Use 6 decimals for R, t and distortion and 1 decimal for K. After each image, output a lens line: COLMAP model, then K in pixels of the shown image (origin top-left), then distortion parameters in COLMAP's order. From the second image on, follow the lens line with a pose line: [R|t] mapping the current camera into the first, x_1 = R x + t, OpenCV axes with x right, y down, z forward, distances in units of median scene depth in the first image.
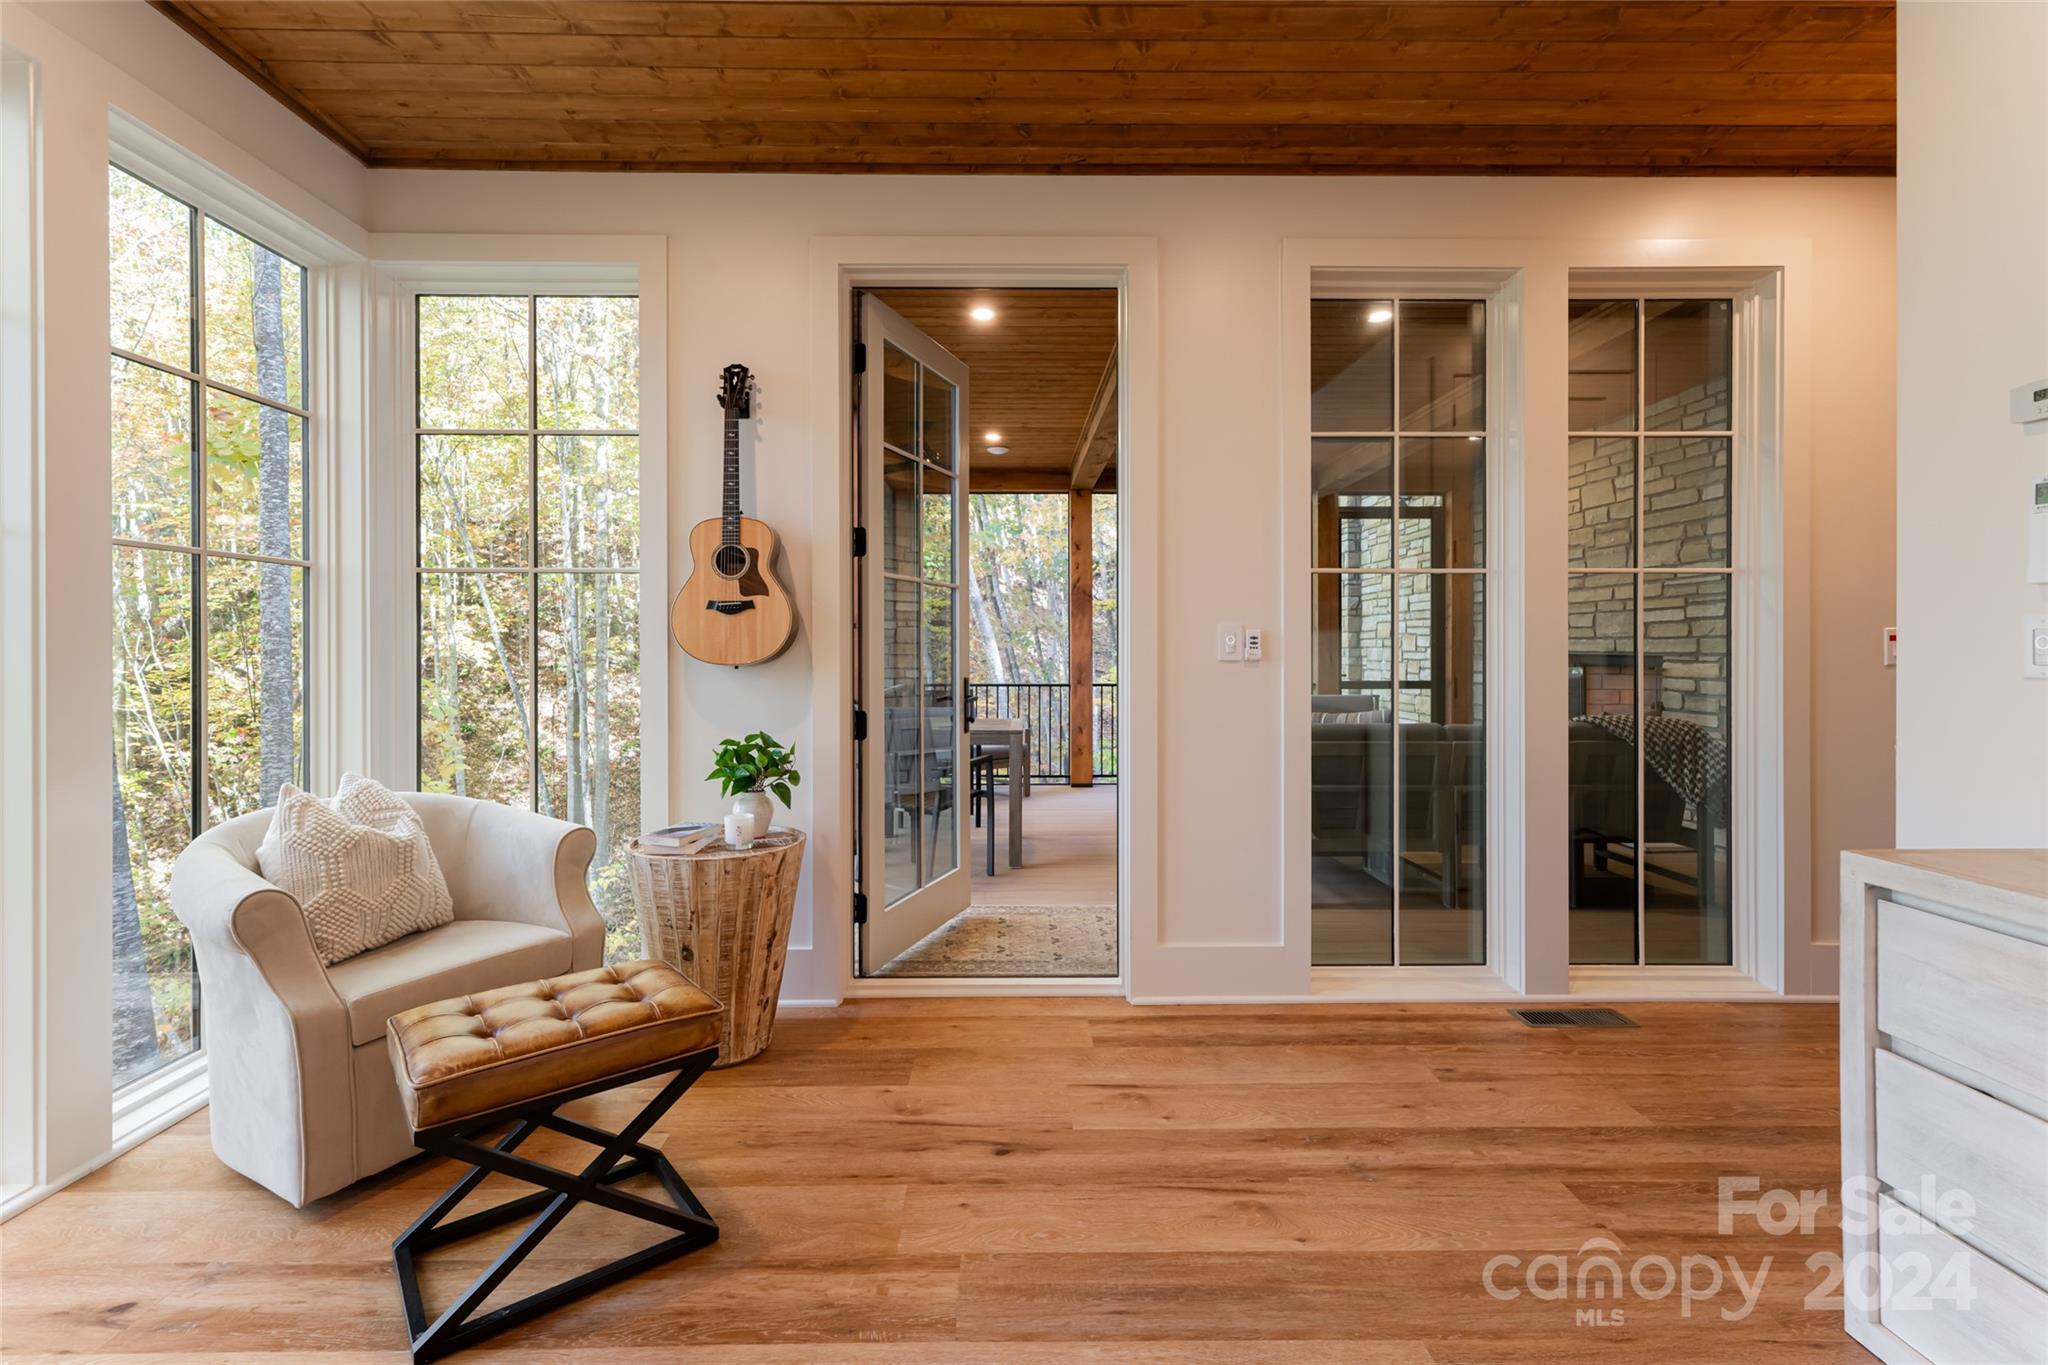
lens RADIAL K [[807.1, 0, 1007.9], [0, 807.1, 648.9], [0, 0, 1]] dist [0.001781, 0.000121]
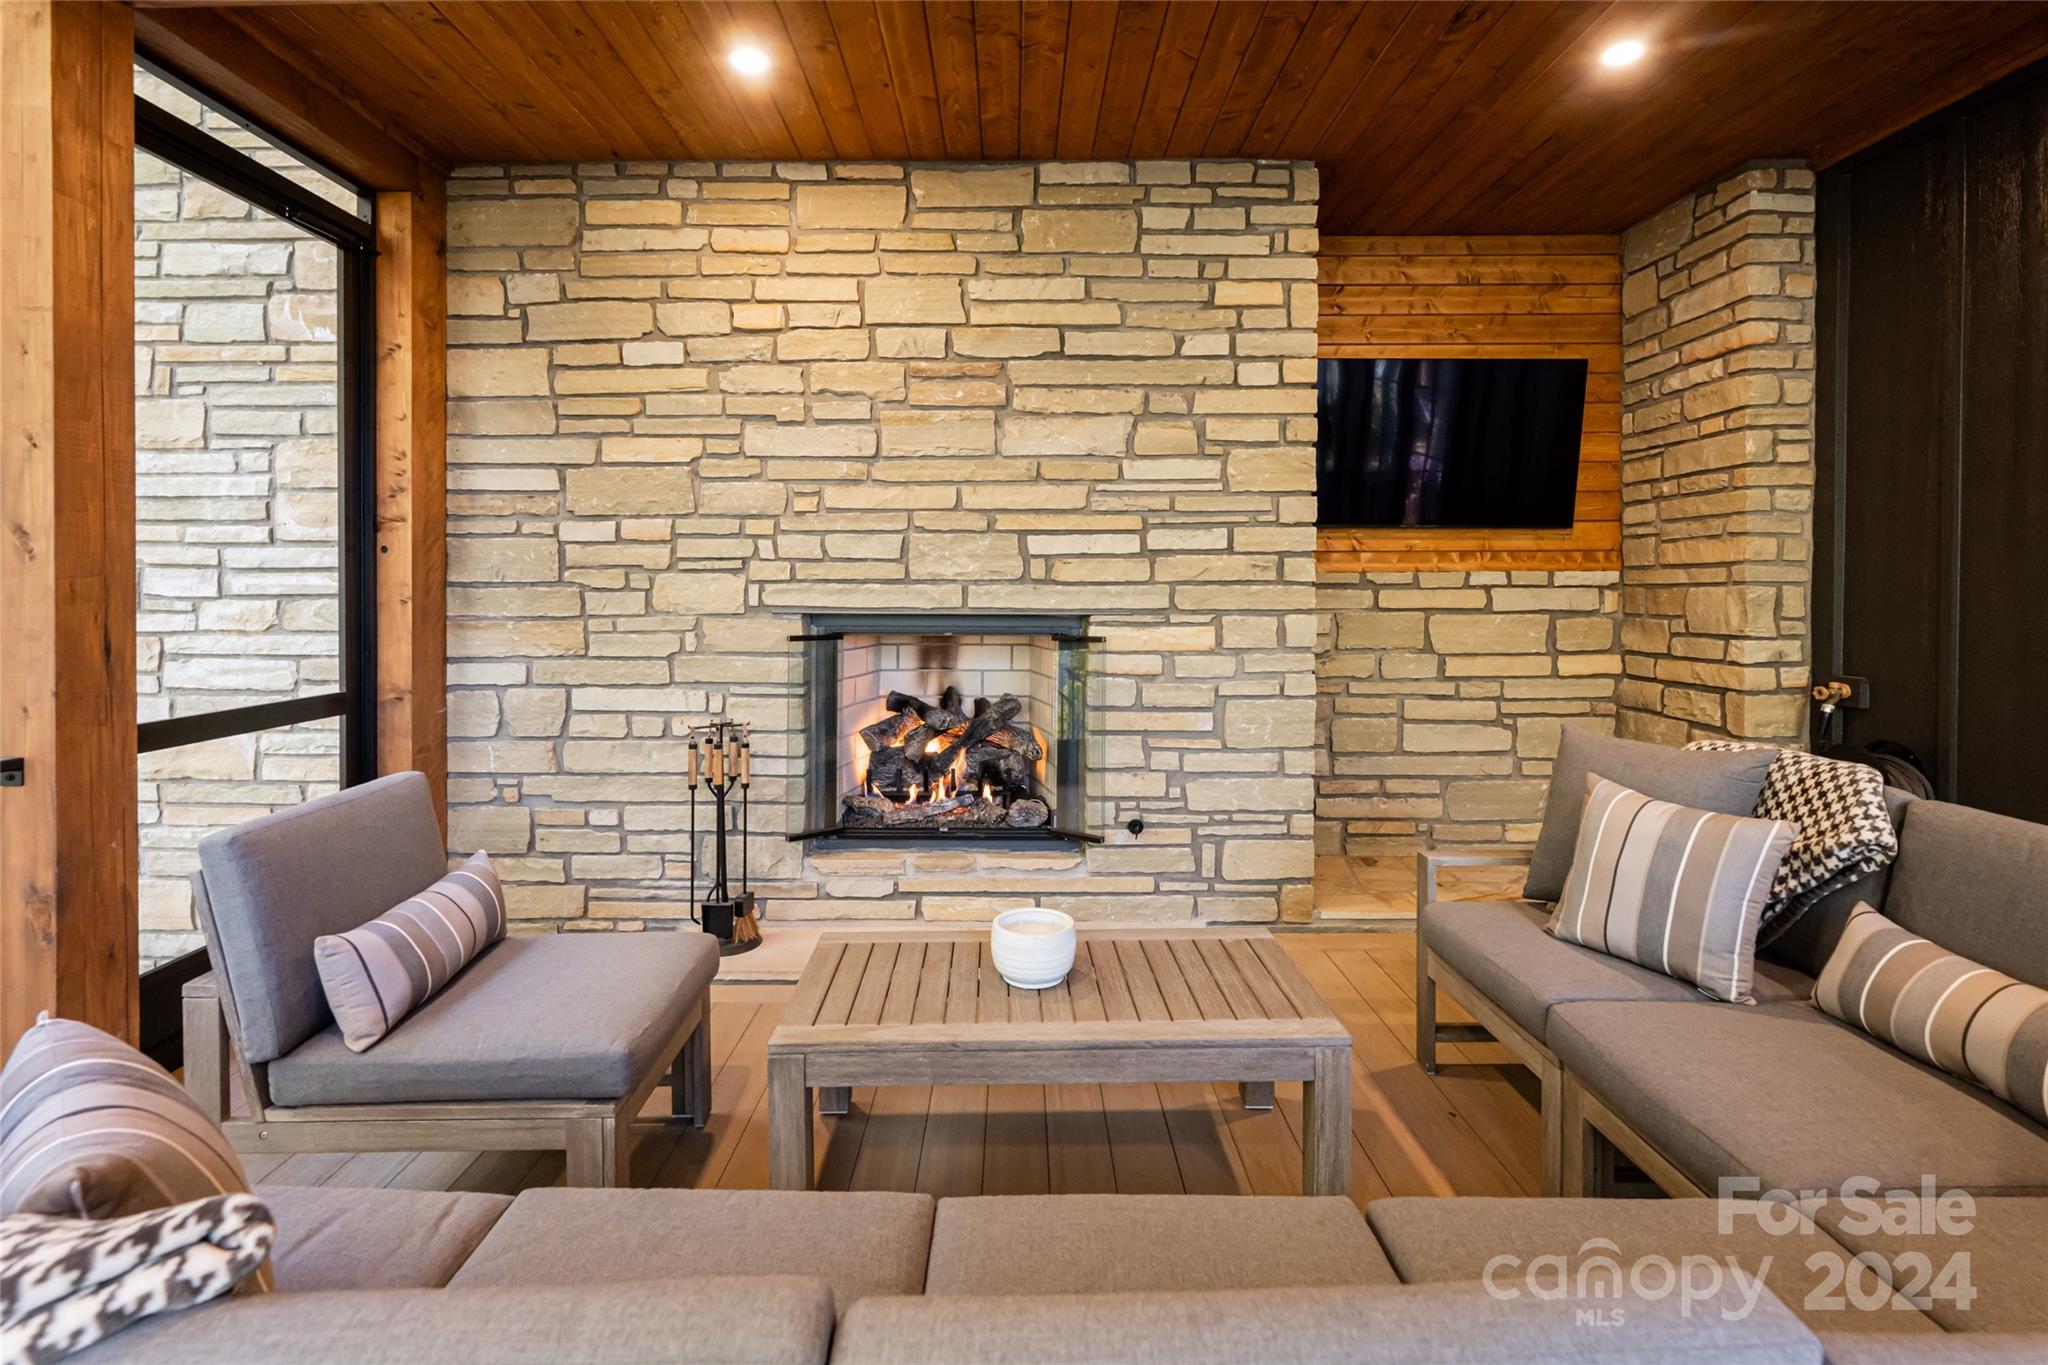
lens RADIAL K [[929.8, 0, 1003.6], [0, 929.8, 598.7], [0, 0, 1]] dist [-0.003915, 0.000227]
pose [[-0.004195, -0.012946, 0.999907, 0.146051], [0.002159, 0.999914, 0.012955, -0.010491], [-0.999989, 0.002214, -0.004167, 0.996158]]
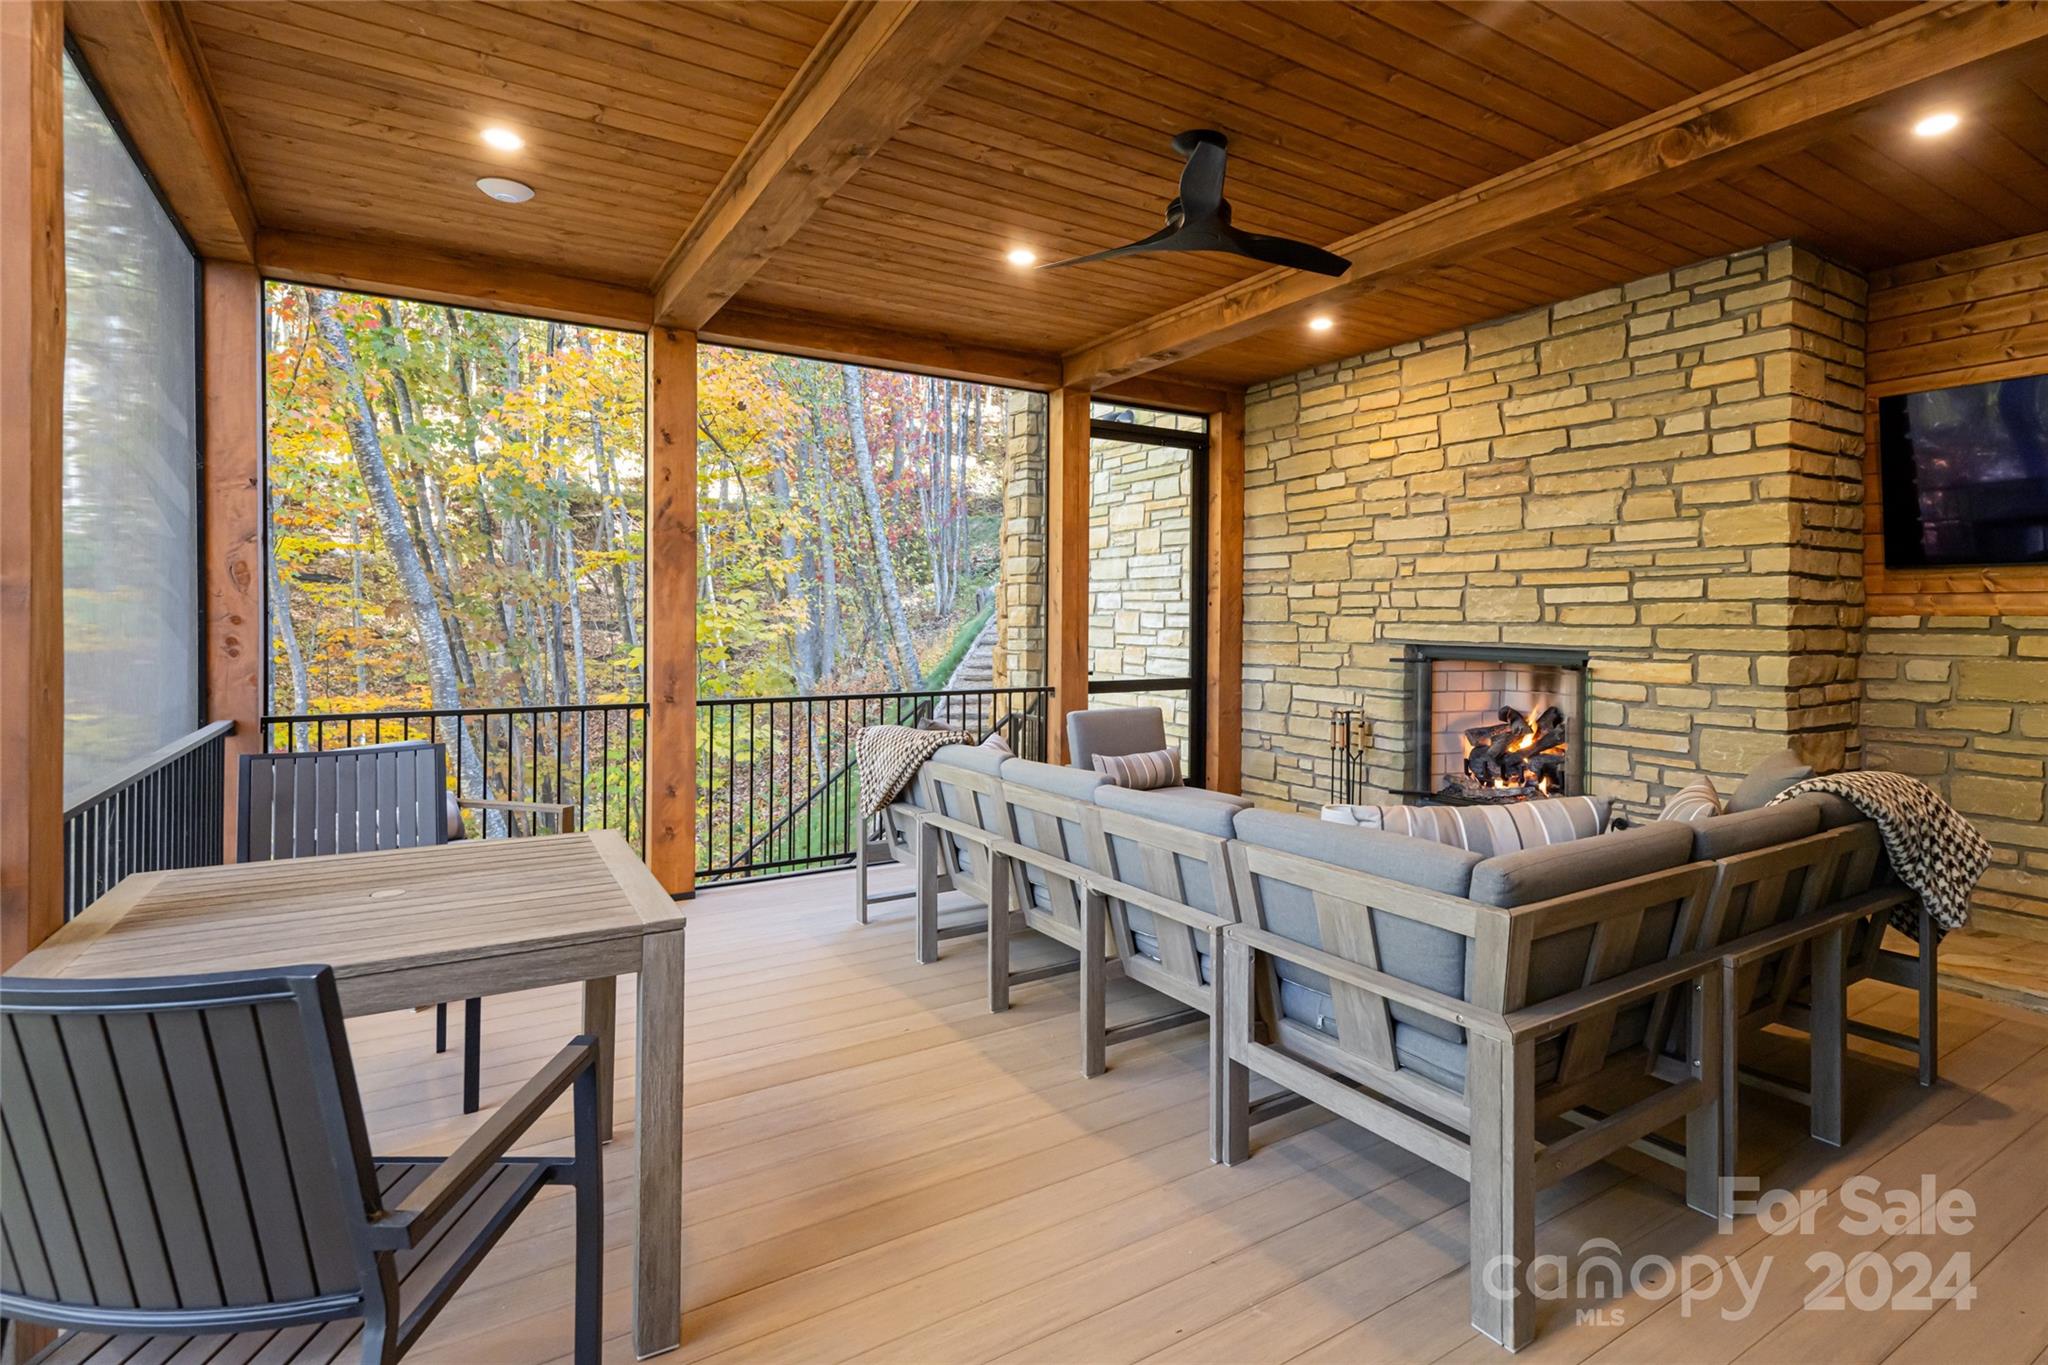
lens RADIAL K [[967.8, 0, 1037.7], [0, 967.8, 627.9], [0, 0, 1]] dist [0.000349, -0.000083]
pose [[0.847725, -0.002644, 0.530429, -0.059198], [-0.002774, 0.999952, 0.009419, -0.017058], [-0.530429, -0.009456, 0.847677, 0.495515]]
